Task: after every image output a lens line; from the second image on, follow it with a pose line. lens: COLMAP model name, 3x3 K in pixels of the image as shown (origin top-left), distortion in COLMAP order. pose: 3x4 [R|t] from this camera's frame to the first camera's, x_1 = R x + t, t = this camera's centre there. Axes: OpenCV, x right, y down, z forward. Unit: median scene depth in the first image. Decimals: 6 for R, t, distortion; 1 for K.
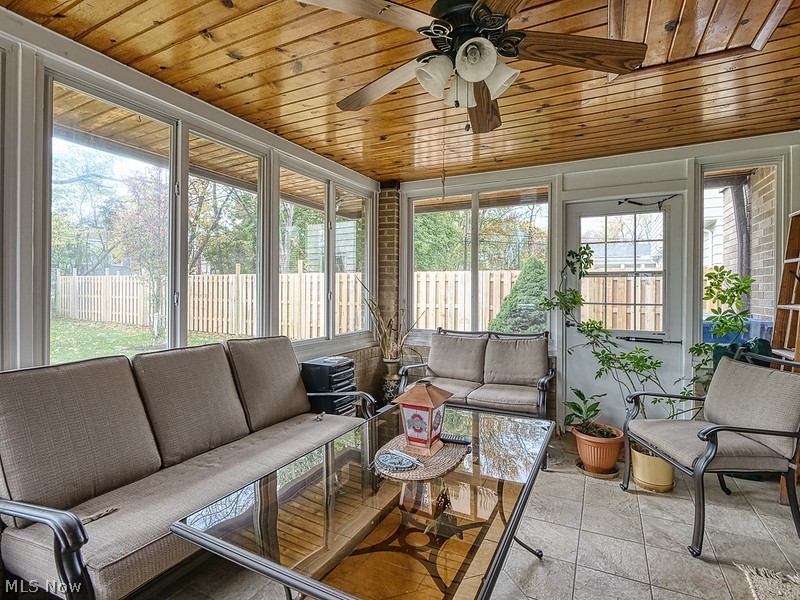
lens RADIAL K [[392.3, 0, 405.4], [0, 392.3, 290.8], [0, 0, 1]] dist [-0.011120, -0.001567]
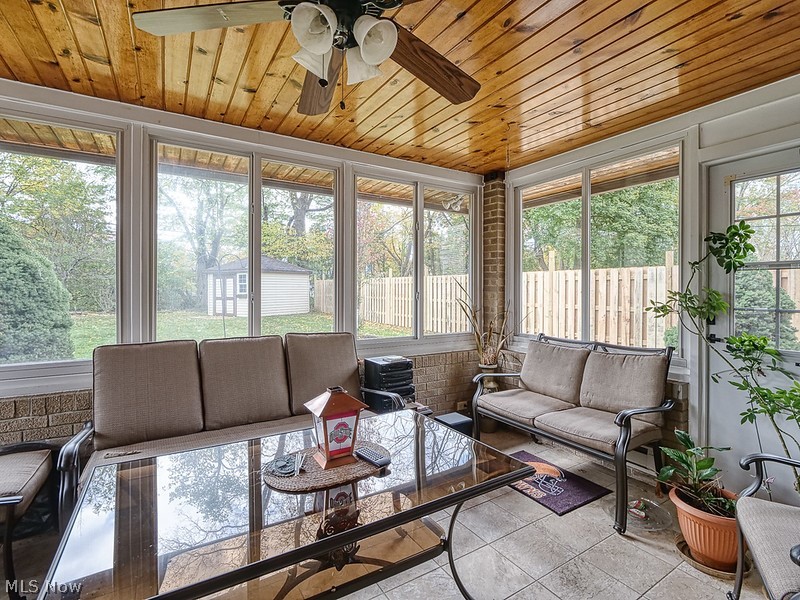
lens RADIAL K [[385.7, 0, 402.3], [0, 385.7, 292.4], [0, 0, 1]] dist [-0.011568, -0.000483]
pose [[0.855787, 0.000672, -0.517328, 0.295524], [0.001154, 0.999994, 0.003209, 0.000253], [0.517327, -0.003343, 0.855781, 0.133332]]
